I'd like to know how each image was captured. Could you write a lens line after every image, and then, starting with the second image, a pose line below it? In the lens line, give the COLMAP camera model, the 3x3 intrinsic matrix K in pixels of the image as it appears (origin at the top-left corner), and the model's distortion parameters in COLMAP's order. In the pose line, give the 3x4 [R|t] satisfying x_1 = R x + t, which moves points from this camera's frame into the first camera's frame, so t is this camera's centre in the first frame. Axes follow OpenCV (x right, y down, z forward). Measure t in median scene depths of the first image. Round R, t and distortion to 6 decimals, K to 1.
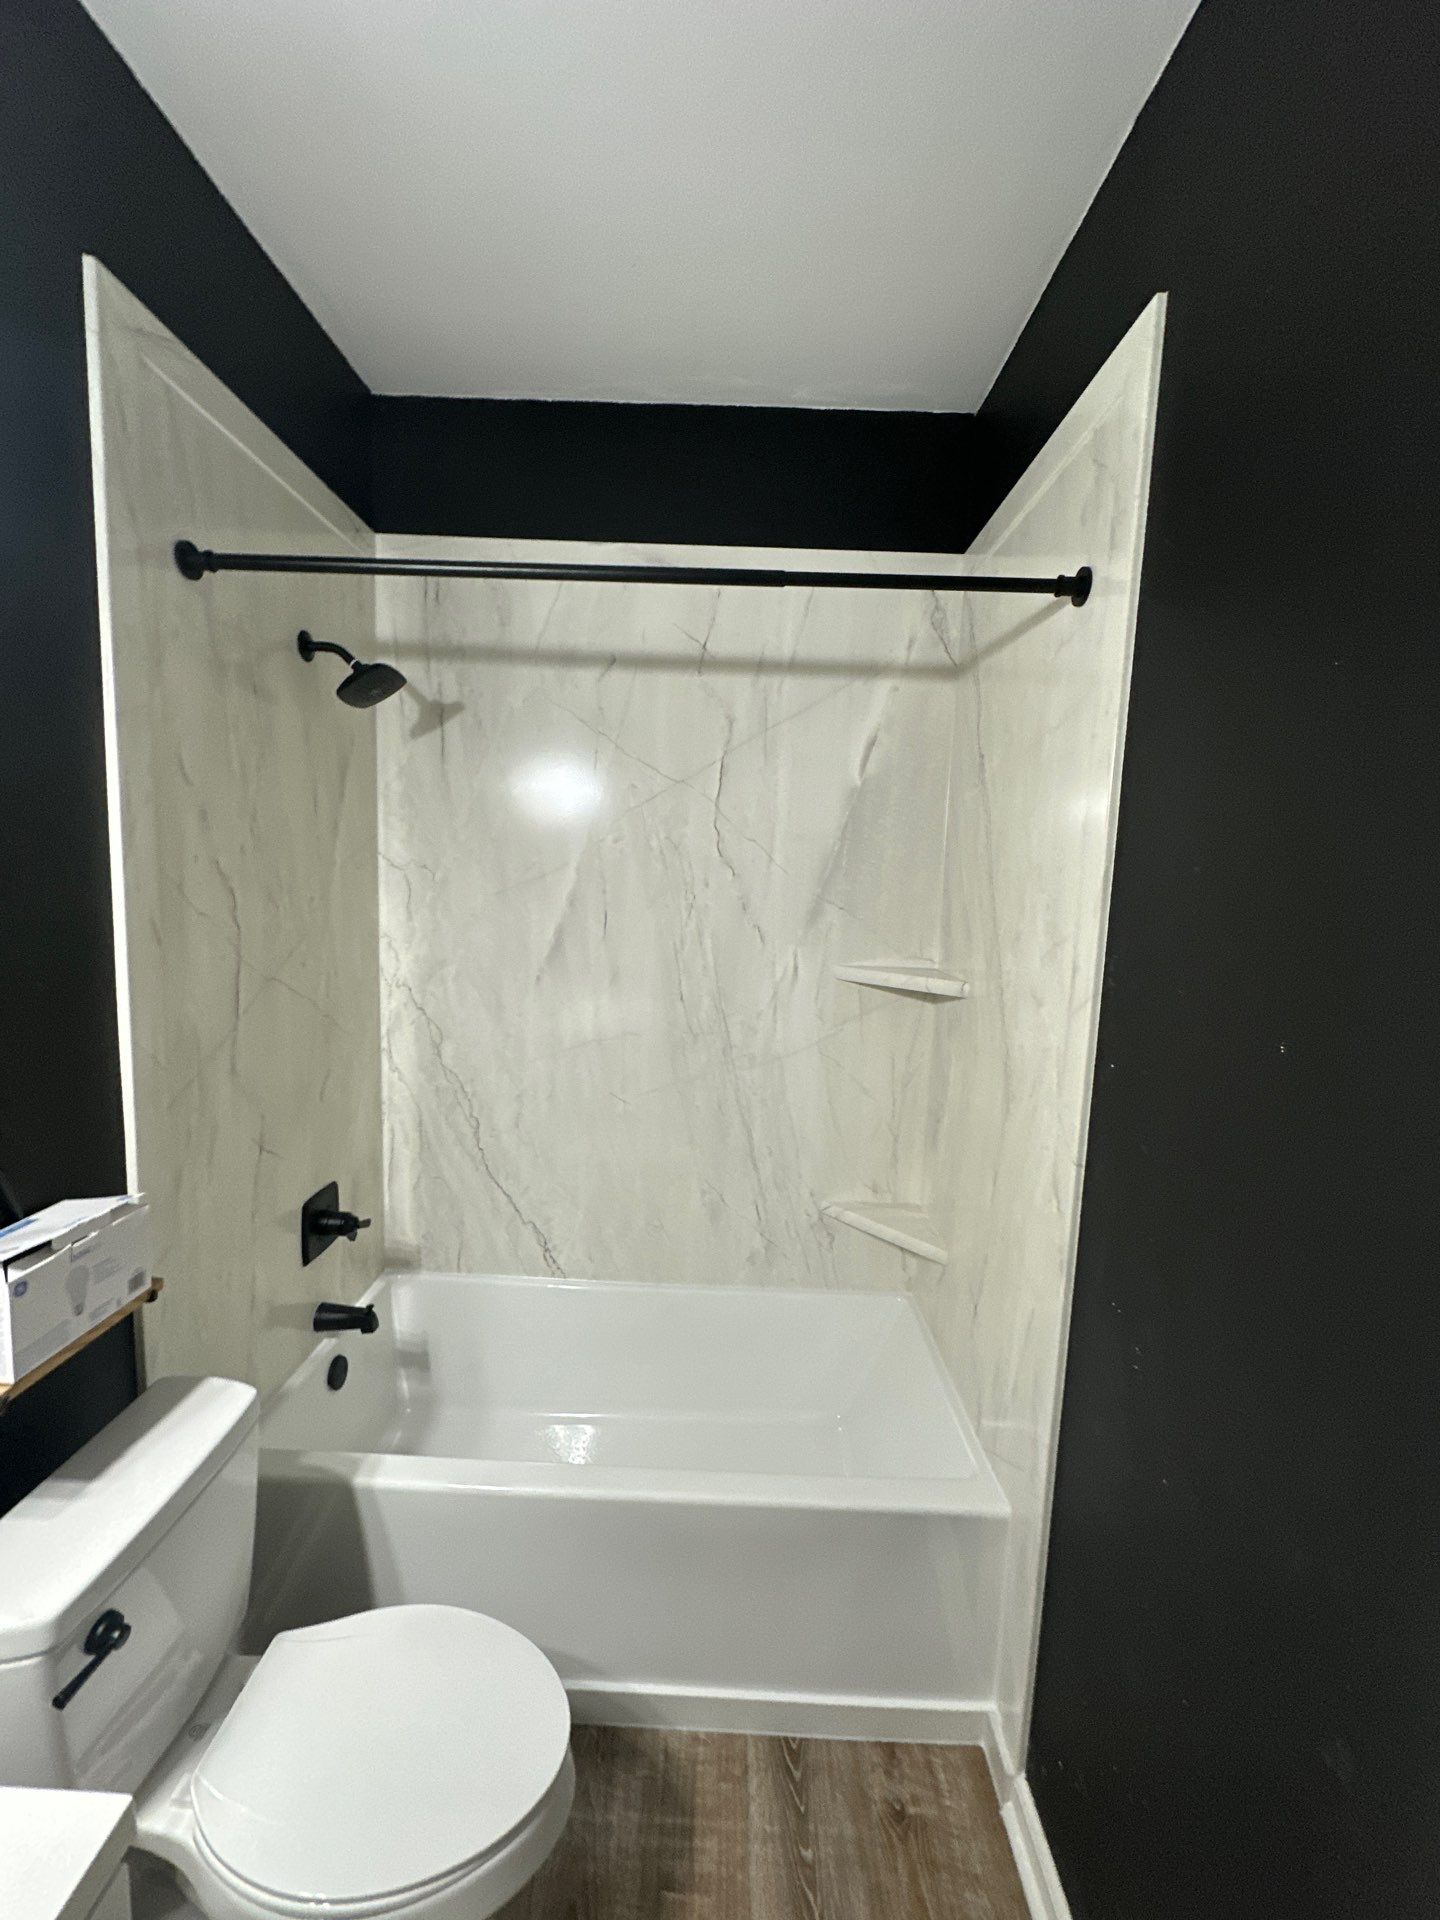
lens RADIAL K [[767.4, 0, 720.0], [0, 767.4, 960.0], [0, 0, 1]] dist [-0.004221, -0.000178]
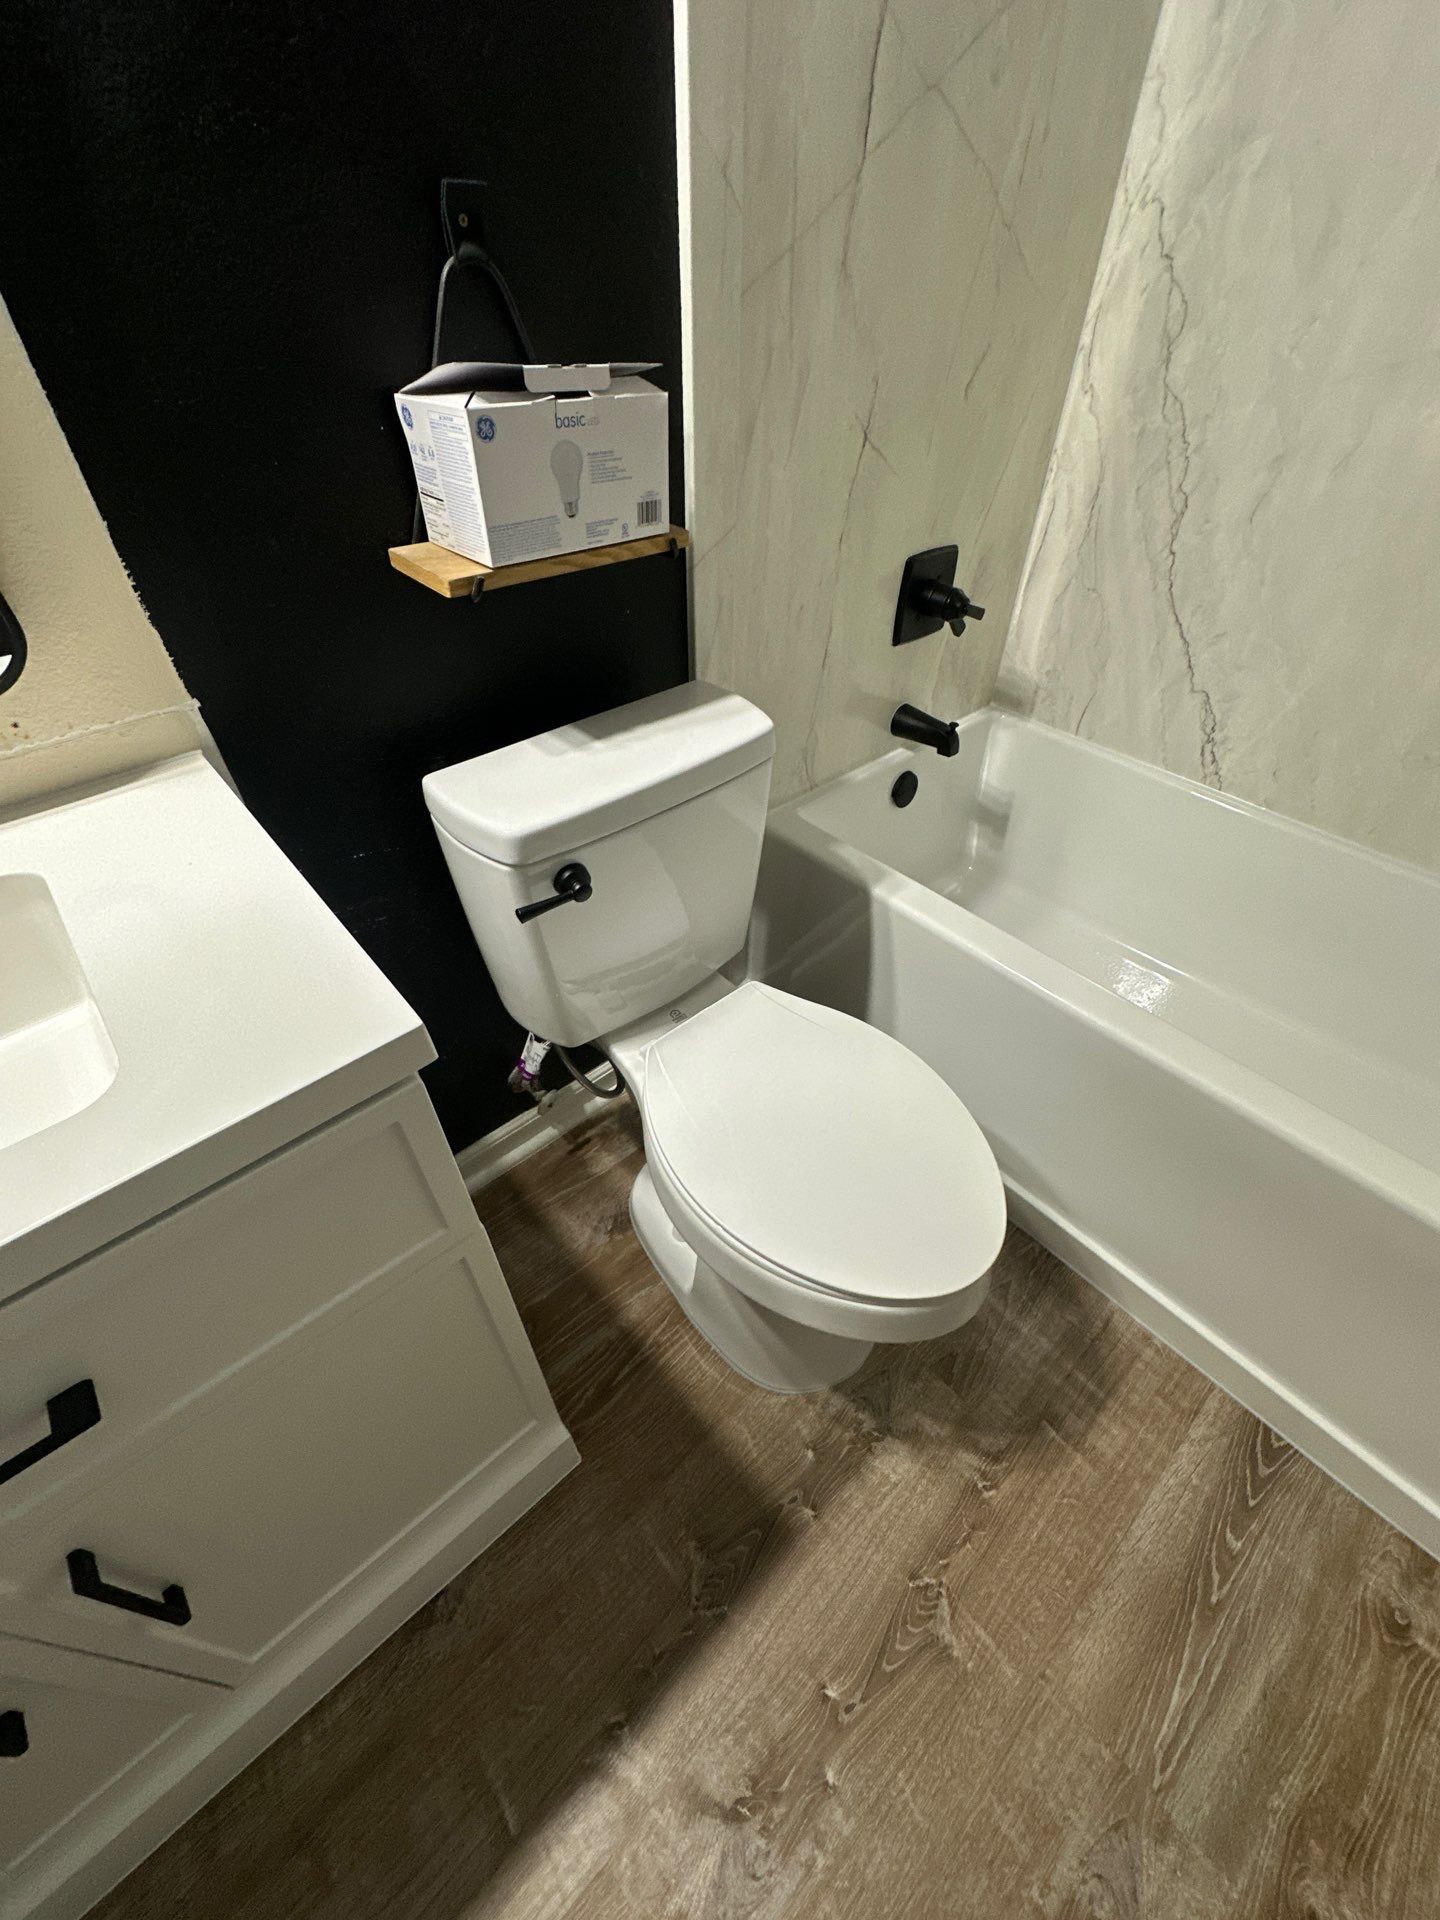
lens RADIAL K [[782.5, 0, 713.2], [0, 782.5, 962.6], [0, 0, 1]] dist [-0.001522, 0.000345]
pose [[0.674719, 0.470778, -0.568438, -0.043631], [-0.060962, 0.803079, 0.592746, 0.171657], [0.735553, -0.365283, 0.570552, 0.243360]]
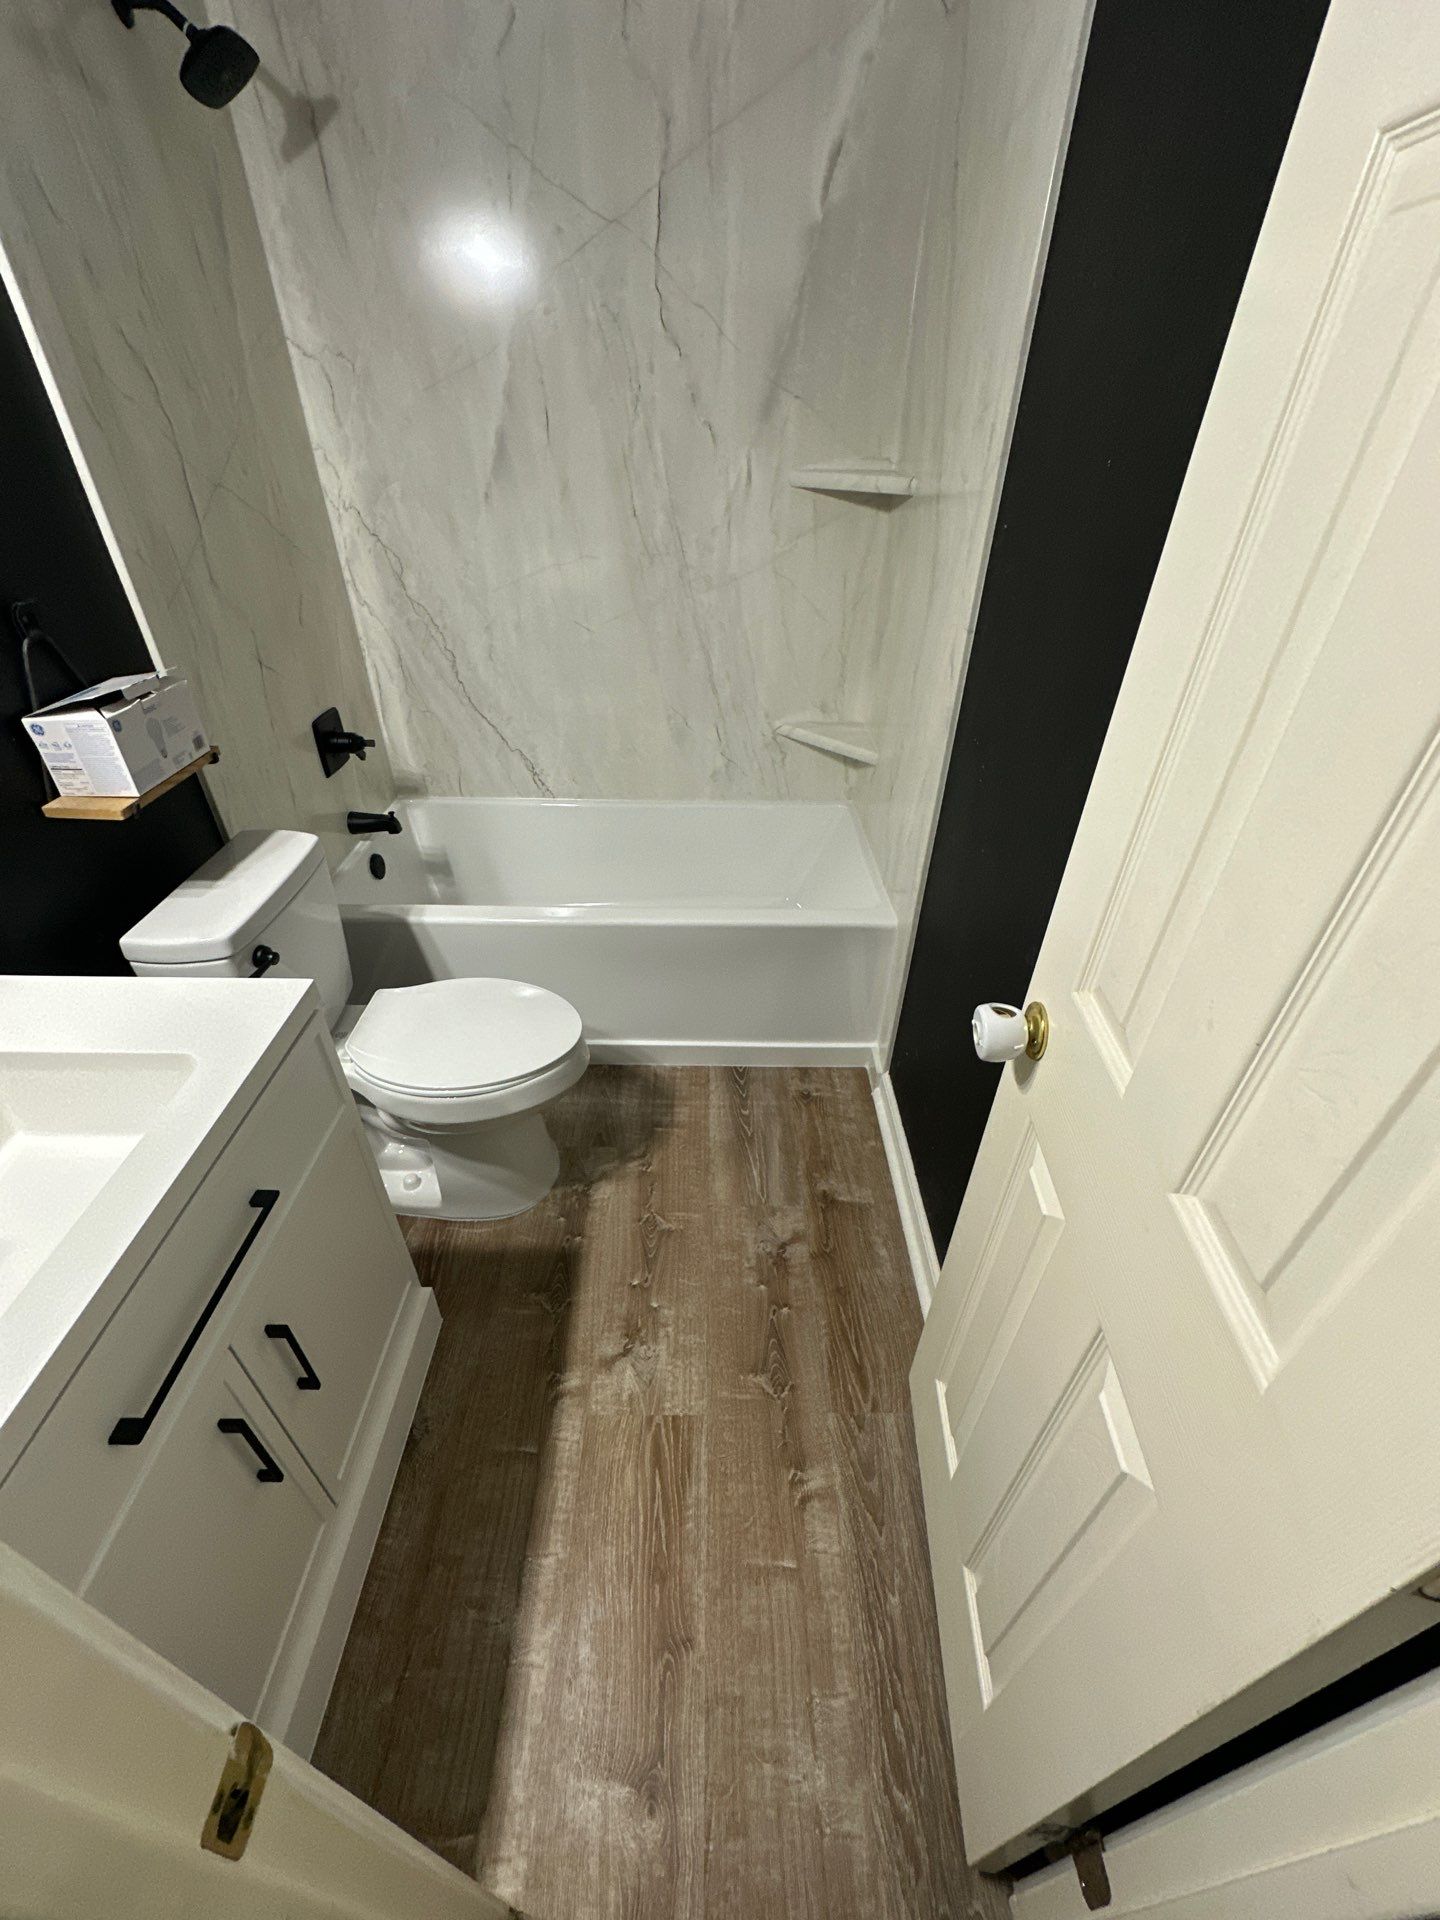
lens RADIAL K [[767.4, 0, 720.0], [0, 767.4, 960.0], [0, 0, 1]] dist [-0.004221, -0.000178]
pose [[0.999599, -0.028168, 0.002971, 0.042174], [0.023141, 0.872648, 0.487801, 0.075586], [-0.016334, -0.487536, 0.872950, -0.152990]]
